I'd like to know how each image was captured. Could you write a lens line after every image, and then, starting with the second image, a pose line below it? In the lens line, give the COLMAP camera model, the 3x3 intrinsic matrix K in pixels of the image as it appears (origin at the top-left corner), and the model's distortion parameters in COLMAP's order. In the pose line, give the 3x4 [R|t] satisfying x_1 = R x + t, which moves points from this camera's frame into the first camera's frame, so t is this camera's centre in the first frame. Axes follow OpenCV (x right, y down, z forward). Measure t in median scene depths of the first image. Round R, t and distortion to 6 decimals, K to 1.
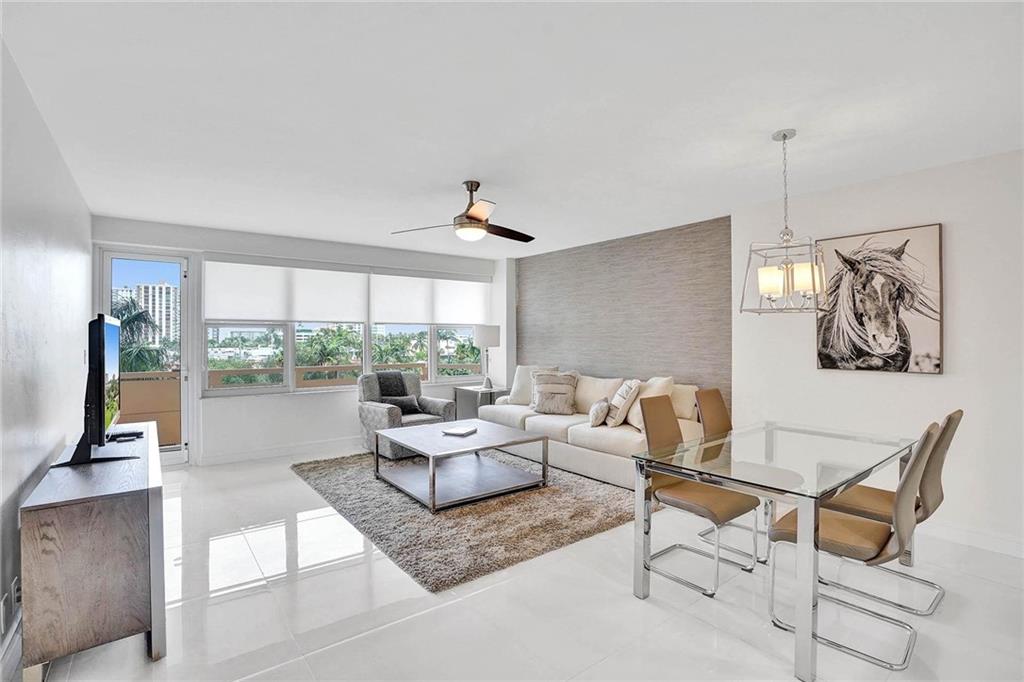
lens RADIAL K [[466.2, 0, 512.0], [0, 466.2, 341.0], [0, 0, 1]] dist [-0.035583, 0.000692]
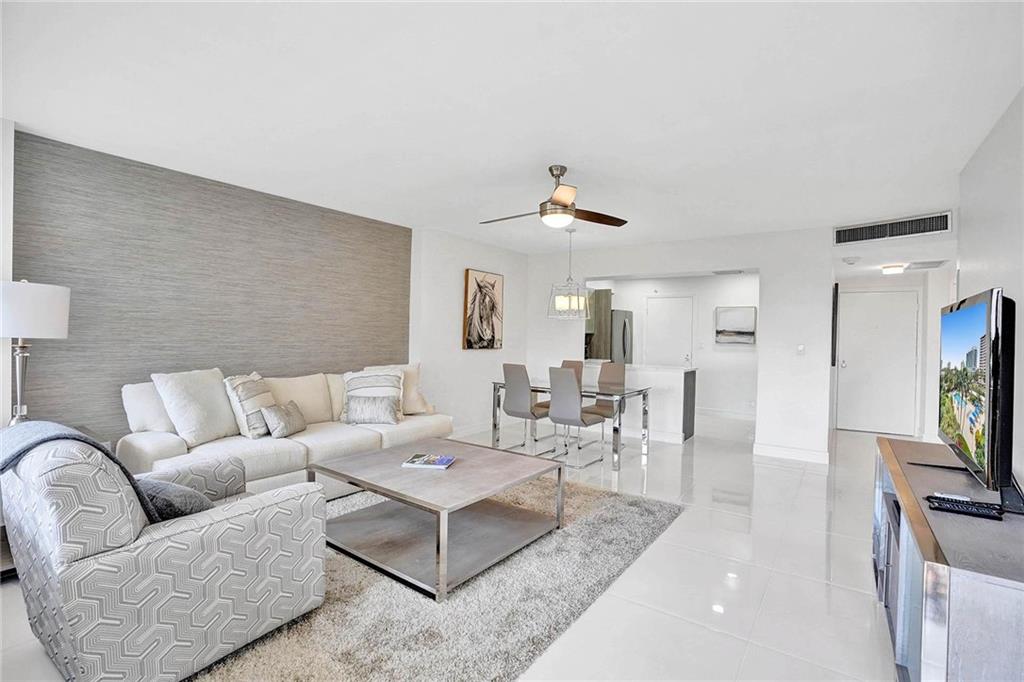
lens RADIAL K [[470.6, 0, 511.0], [0, 470.6, 323.6], [0, 0, 1]] dist [-0.101303, 0.000127]
pose [[-0.273114, 0.017788, 0.961817, -1.007248], [-0.014553, 0.999638, -0.022620, 0.006630], [-0.961872, -0.020175, -0.272757, 1.380493]]
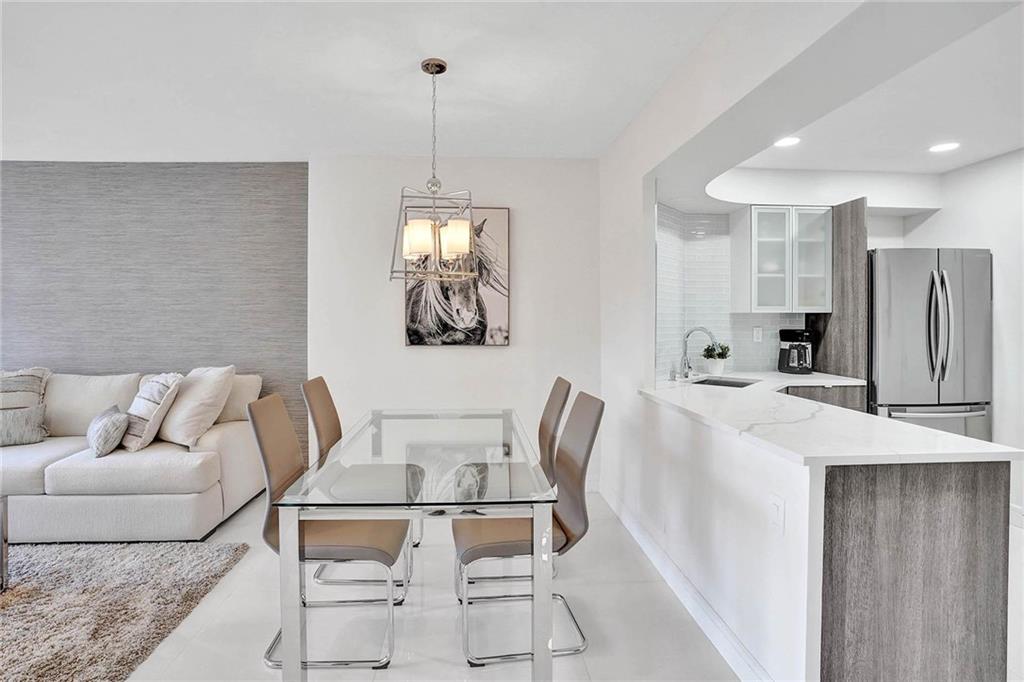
lens RADIAL K [[510.8, 0, 510.4], [0, 510.8, 318.5], [0, 0, 1]] dist [-0.076214, 0.027697]
pose [[0.572976, 0.000752, 0.819571, -0.056296], [0.002771, 0.999992, -0.002855, 0.010053], [-0.819567, 0.003907, 0.572970, 0.257268]]
